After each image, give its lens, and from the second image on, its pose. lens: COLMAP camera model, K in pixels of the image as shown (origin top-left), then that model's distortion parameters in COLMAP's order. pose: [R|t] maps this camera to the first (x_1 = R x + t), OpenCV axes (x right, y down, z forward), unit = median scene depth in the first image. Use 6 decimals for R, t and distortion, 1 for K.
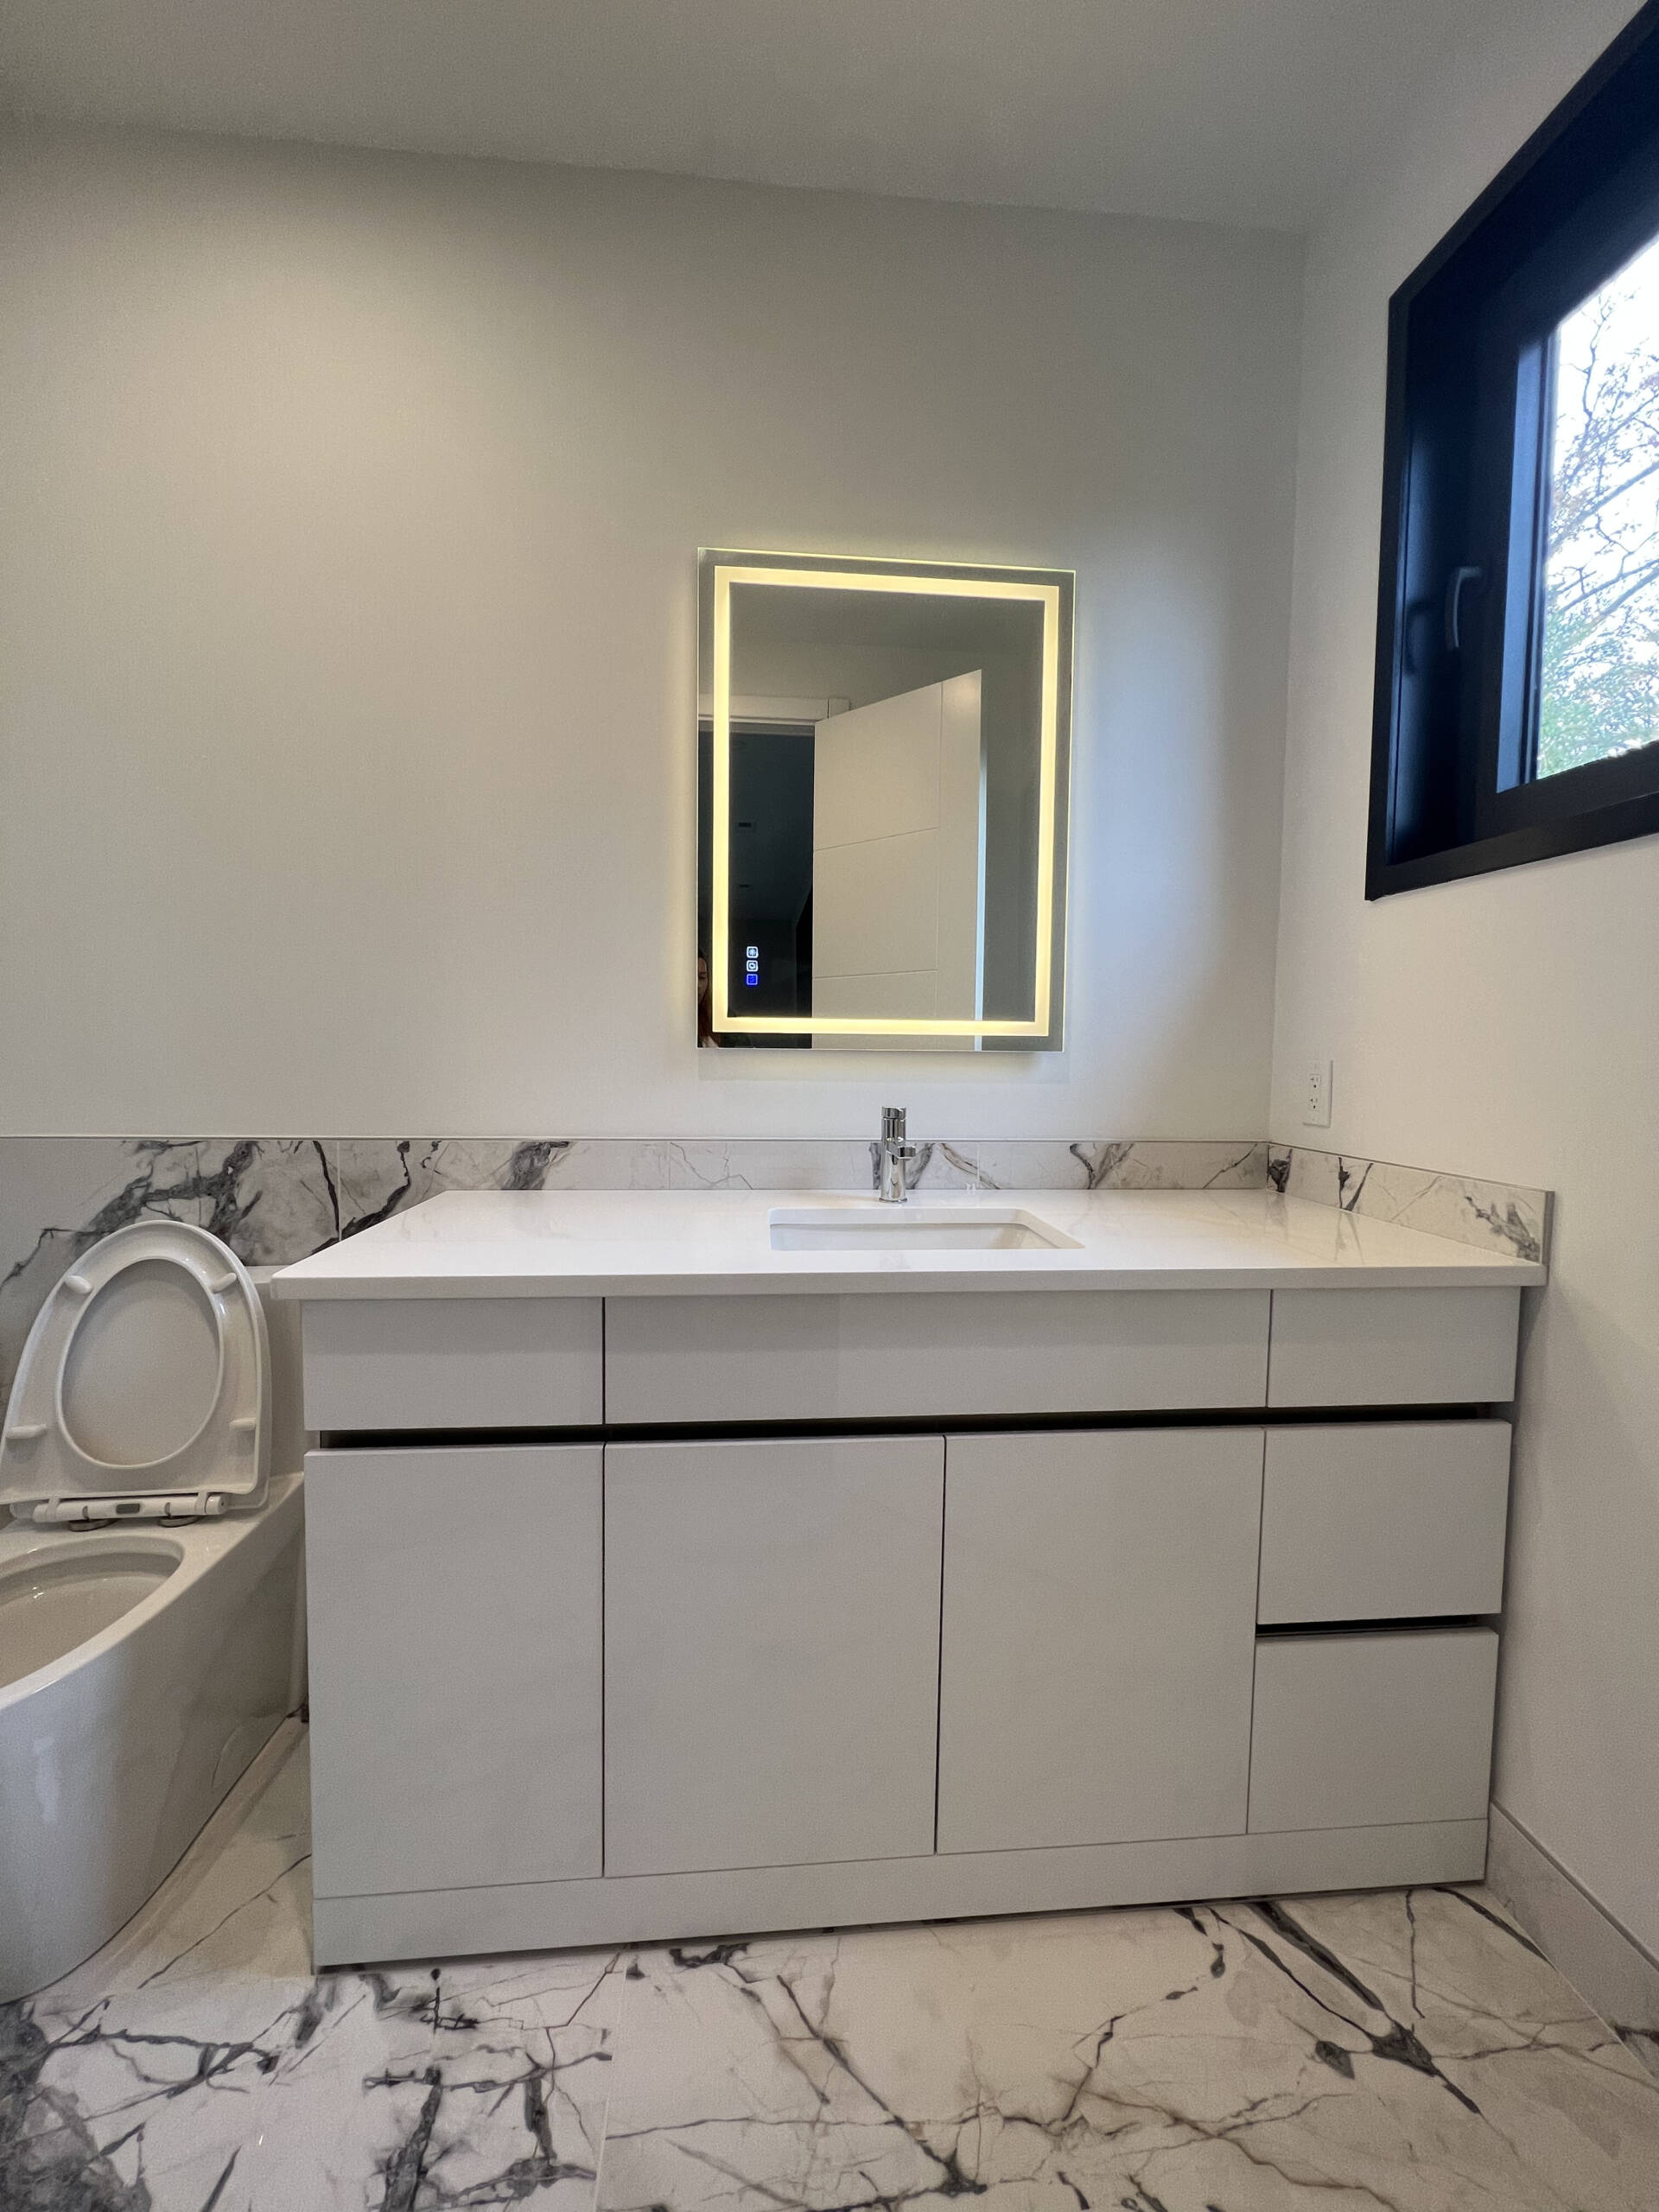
lens RADIAL K [[886.7, 0, 826.5], [0, 886.7, 1101.2], [0, 0, 1]] dist [-0.003109, 0.001266]
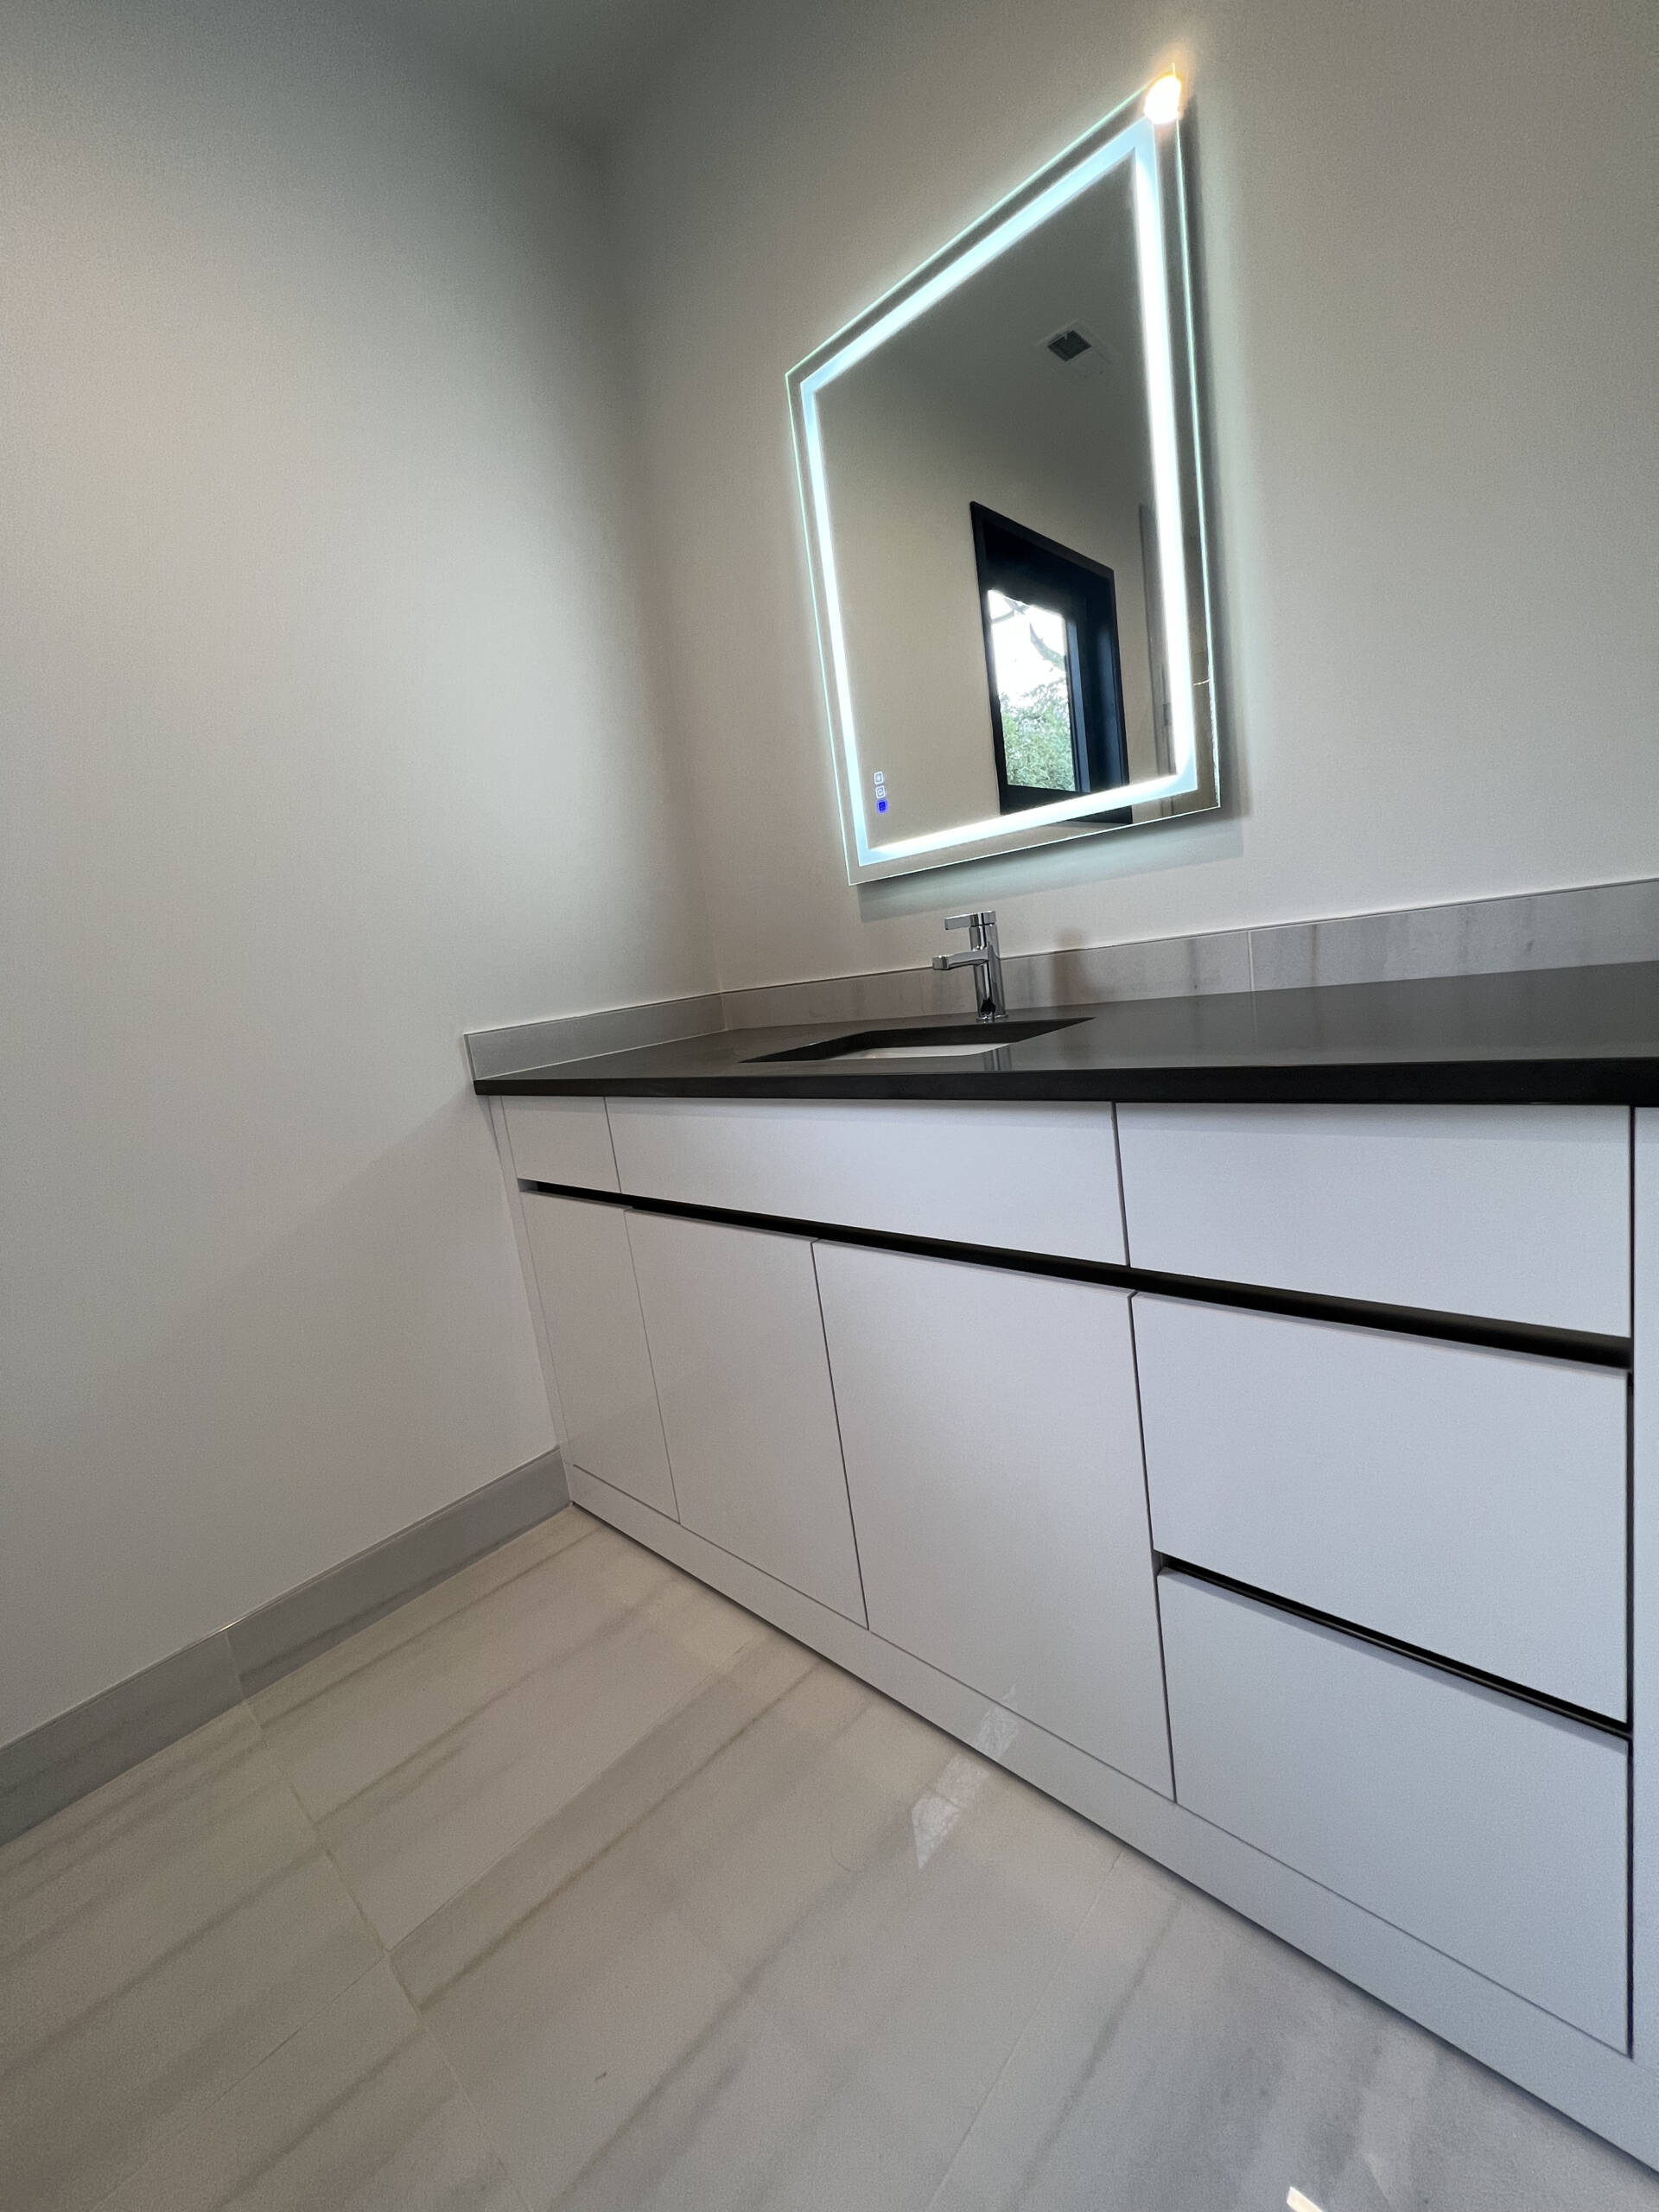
lens RADIAL K [[886.7, 0, 826.5], [0, 886.7, 1101.2], [0, 0, 1]] dist [-0.003109, 0.001266]
pose [[0.655611, 0.016331, -0.754922, 0.862157], [0.100773, 0.988931, 0.108909, 0.104921], [0.748345, -0.147478, 0.646708, 0.357696]]
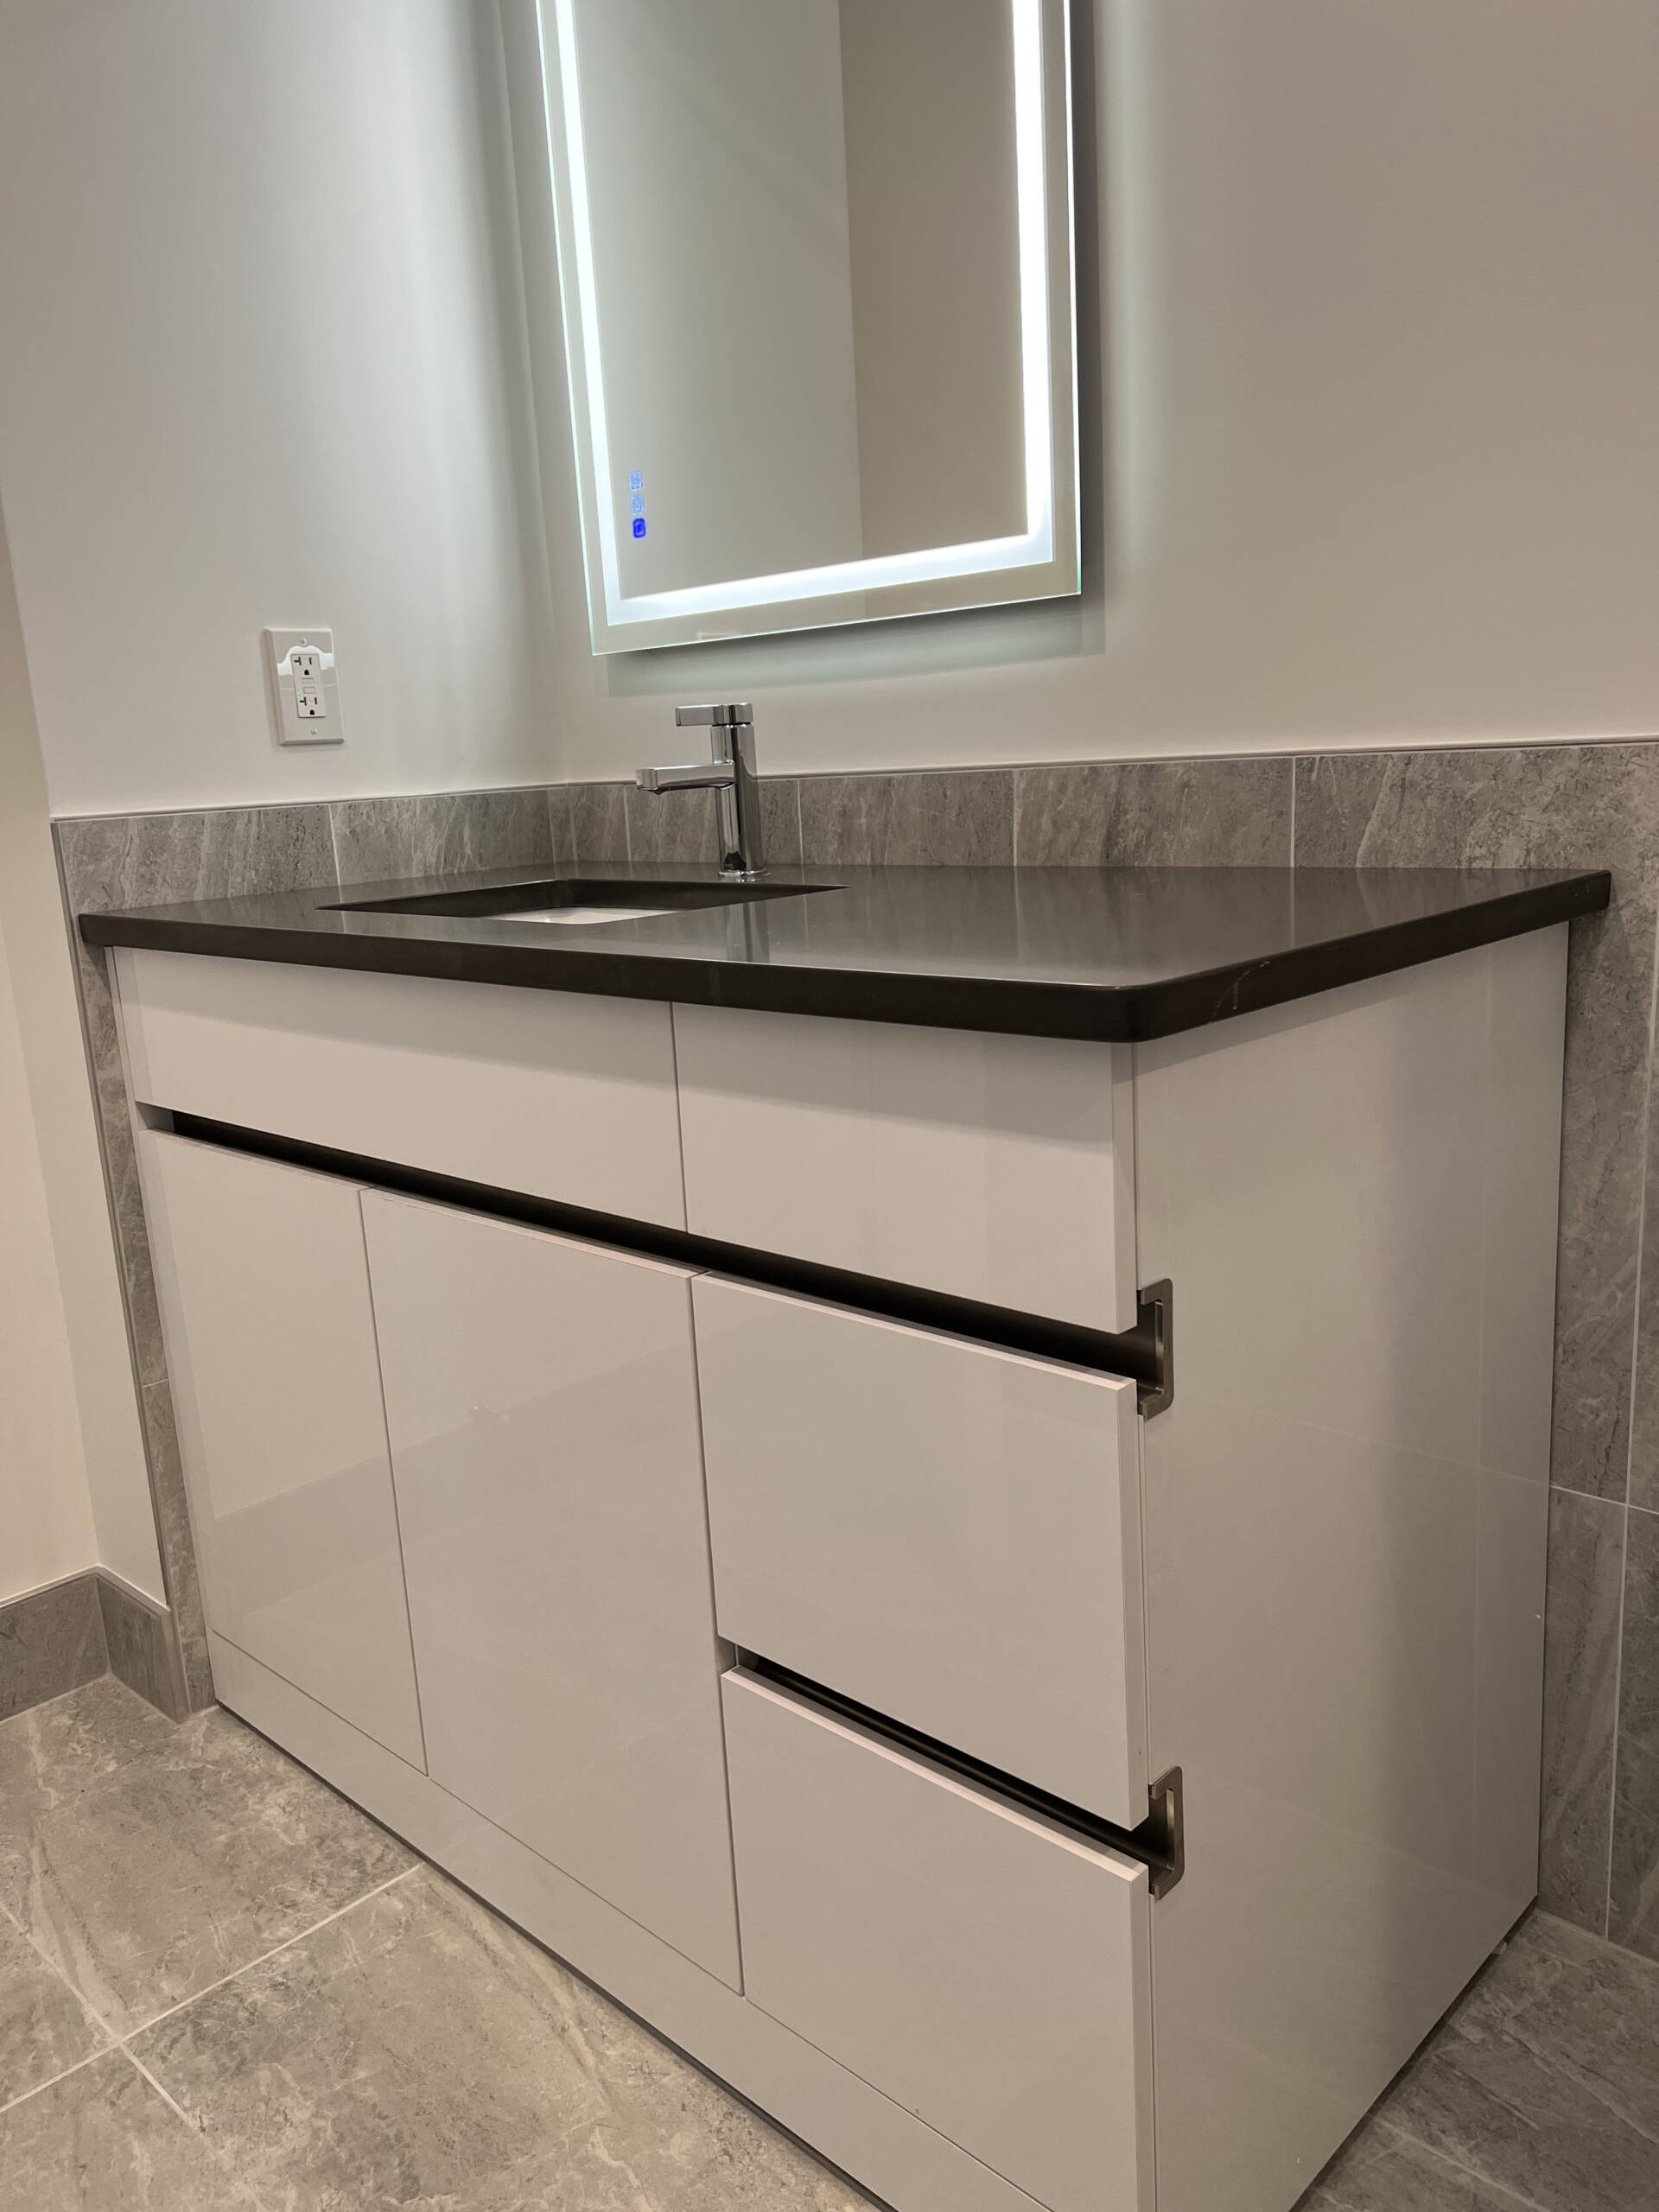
lens RADIAL K [[1812.0, 0, 829.5], [0, 1812.0, 1106.0], [0, 0, 1]] dist [0.001436, -0.236463]
pose [[0.635613, 0.107310, -0.764514, 1.333602], [0.017026, 0.988103, 0.152849, 0.107405], [0.771820, -0.110170, 0.626224, 0.396582]]
